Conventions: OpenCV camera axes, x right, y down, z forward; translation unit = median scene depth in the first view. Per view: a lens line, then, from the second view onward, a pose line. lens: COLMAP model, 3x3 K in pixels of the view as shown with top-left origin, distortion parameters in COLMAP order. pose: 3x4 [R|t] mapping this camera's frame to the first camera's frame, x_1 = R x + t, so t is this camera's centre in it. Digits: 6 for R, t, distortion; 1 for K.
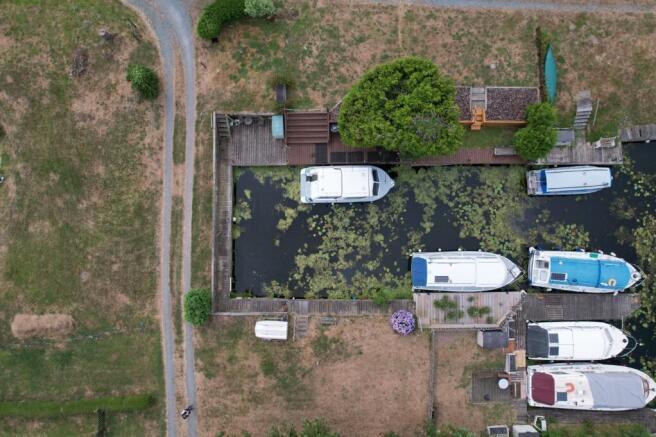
lens RADIAL K [[419.0, 0, 329.7], [0, 419.0, 218.9], [0, 0, 1]] dist [-0.074090, 0.068098]
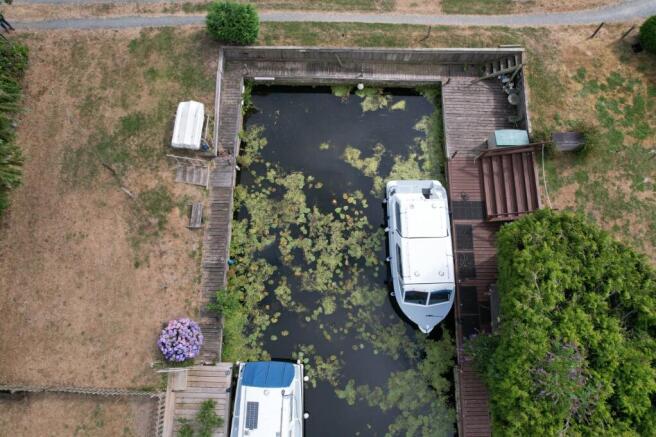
lens RADIAL K [[419.0, 0, 329.7], [0, 419.0, 218.9], [0, 0, 1]] dist [-0.074090, 0.068098]
pose [[-0.017978, 0.971113, -0.237942, 0.142668], [-0.999152, -0.008632, 0.040262, 0.022420], [0.037045, 0.238465, 0.970444, 0.406944]]
